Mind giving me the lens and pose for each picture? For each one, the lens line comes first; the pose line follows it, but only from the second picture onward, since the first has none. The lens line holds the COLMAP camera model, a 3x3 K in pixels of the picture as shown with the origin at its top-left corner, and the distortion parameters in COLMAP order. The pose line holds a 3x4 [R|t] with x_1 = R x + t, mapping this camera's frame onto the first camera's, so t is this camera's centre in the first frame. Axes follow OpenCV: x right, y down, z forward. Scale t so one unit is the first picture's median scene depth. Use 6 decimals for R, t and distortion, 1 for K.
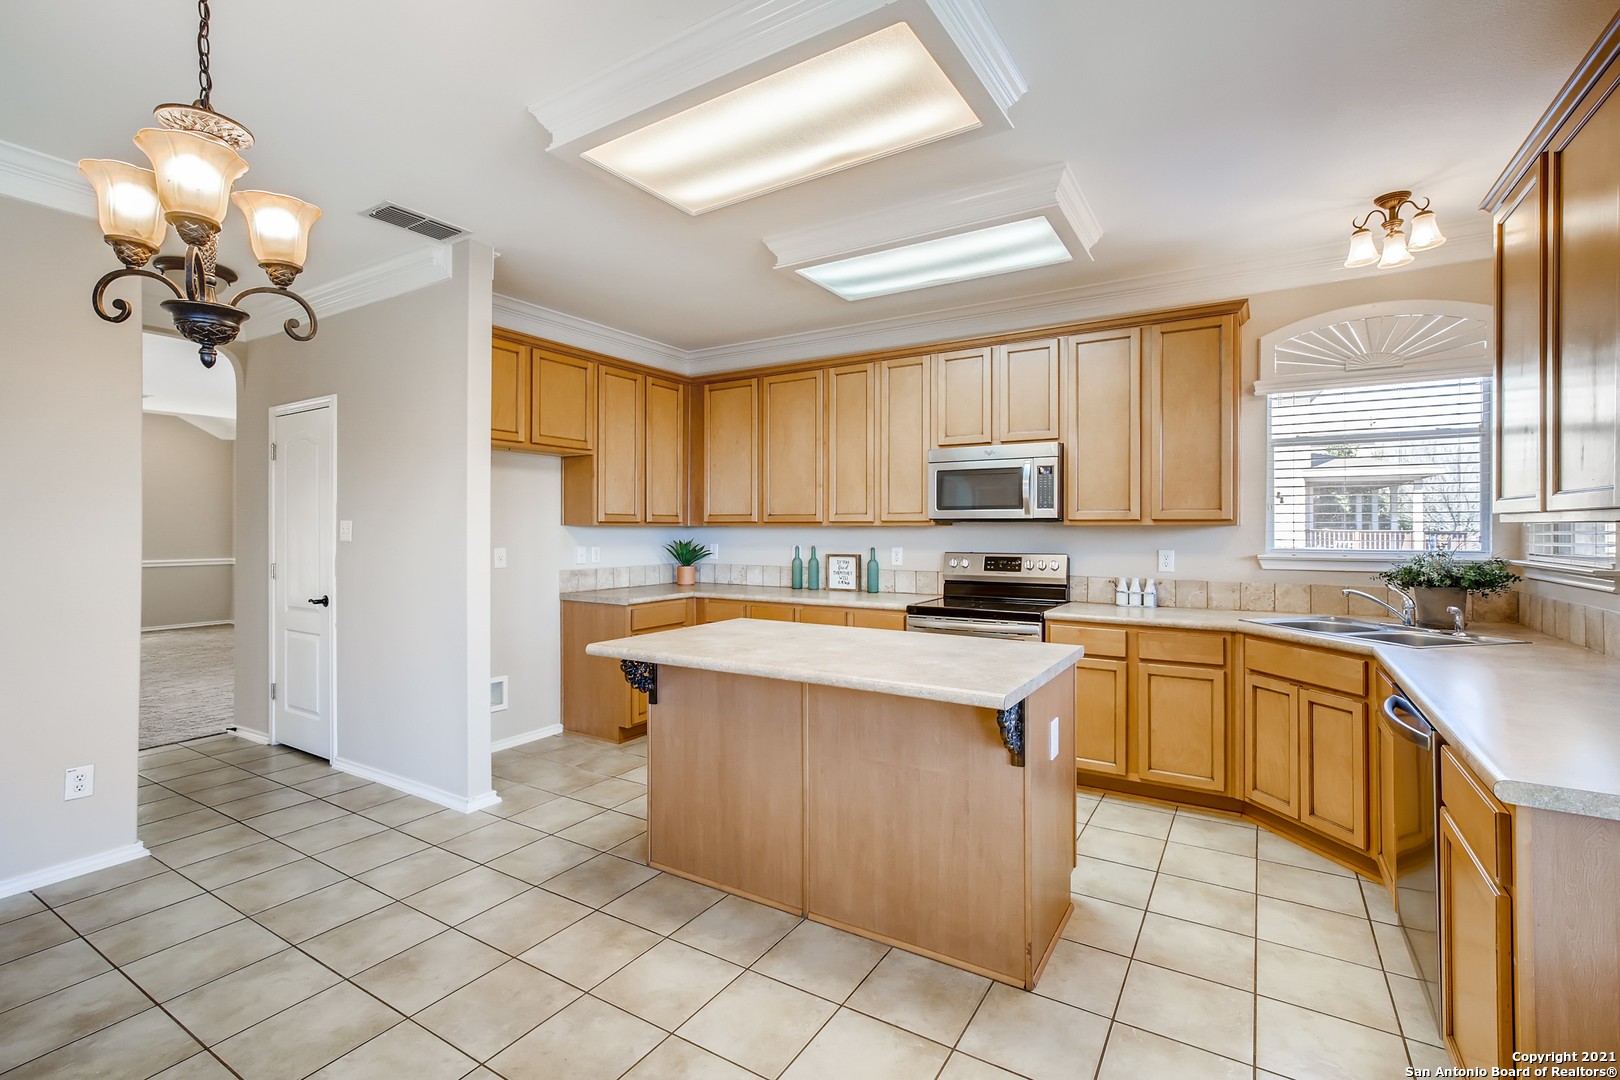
lens RADIAL K [[728.5, 0, 816.7], [0, 728.5, 532.8], [0, 0, 1]] dist [-0.000138, 0.000340]
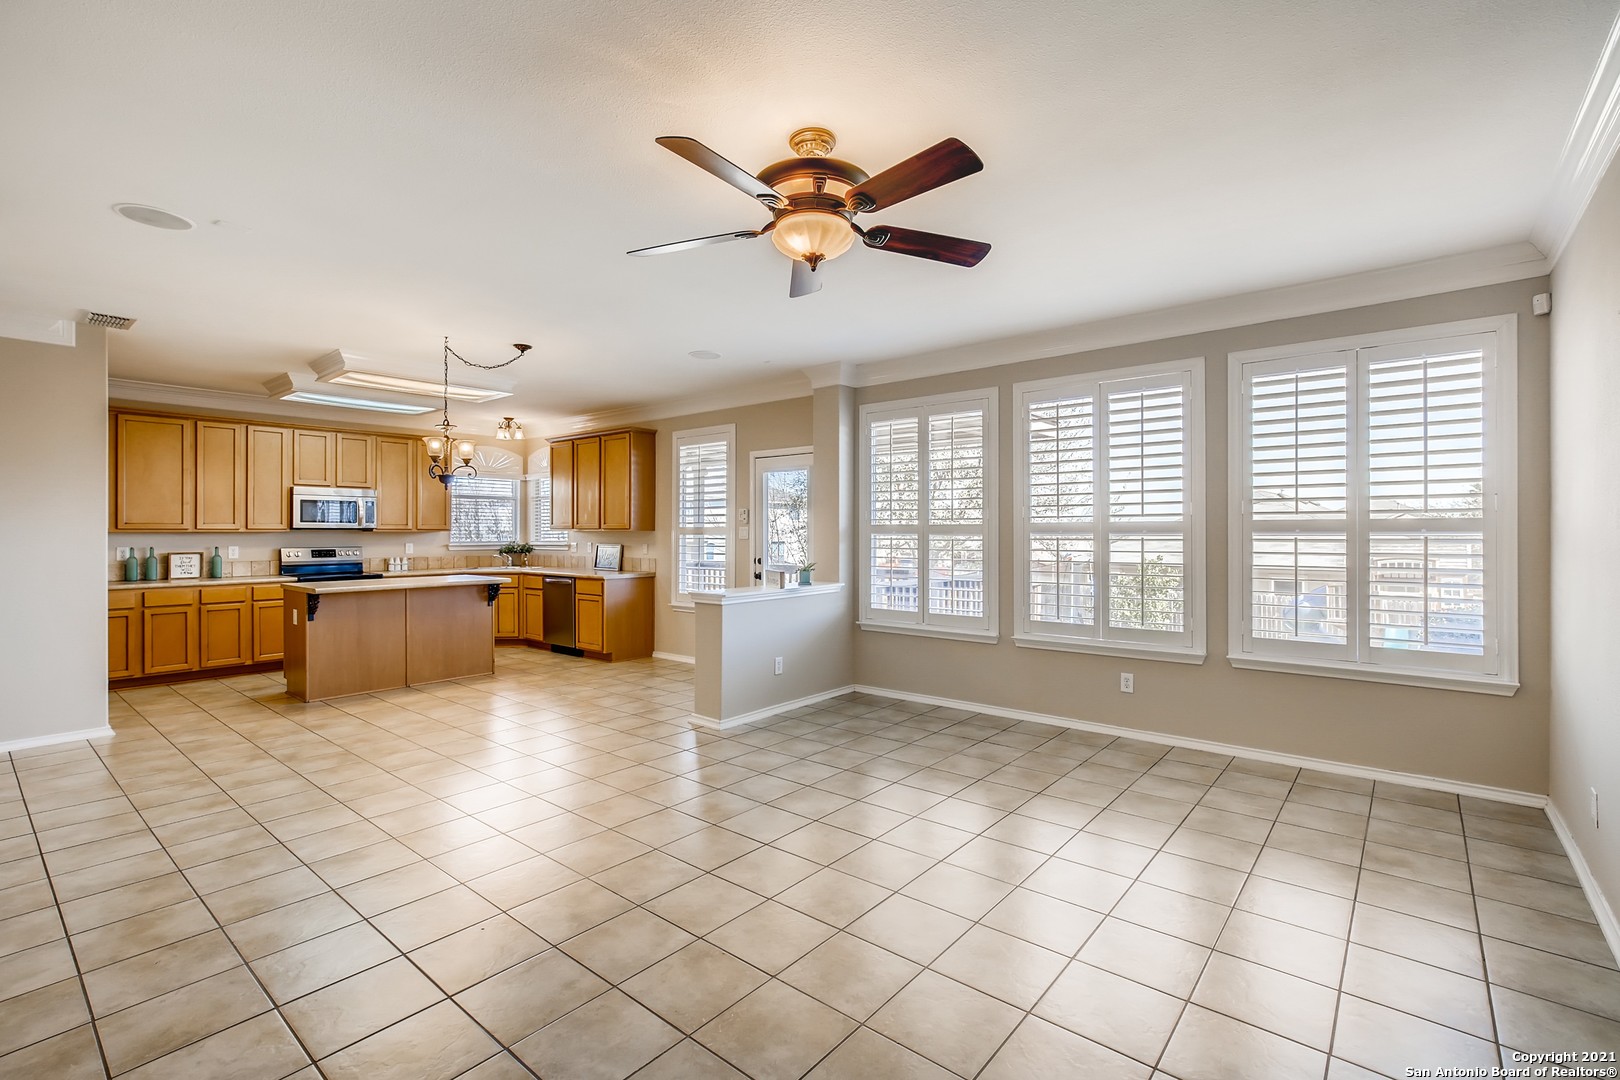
lens RADIAL K [[728.5, 0, 818.0], [0, 728.5, 532.0], [0, 0, 1]] dist [-0.000138, 0.000340]
pose [[0.163086, -0.007022, 0.986587, -1.398175], [0.002997, 0.999974, 0.006621, -0.018677], [-0.986607, 0.001877, 0.163103, -0.511980]]
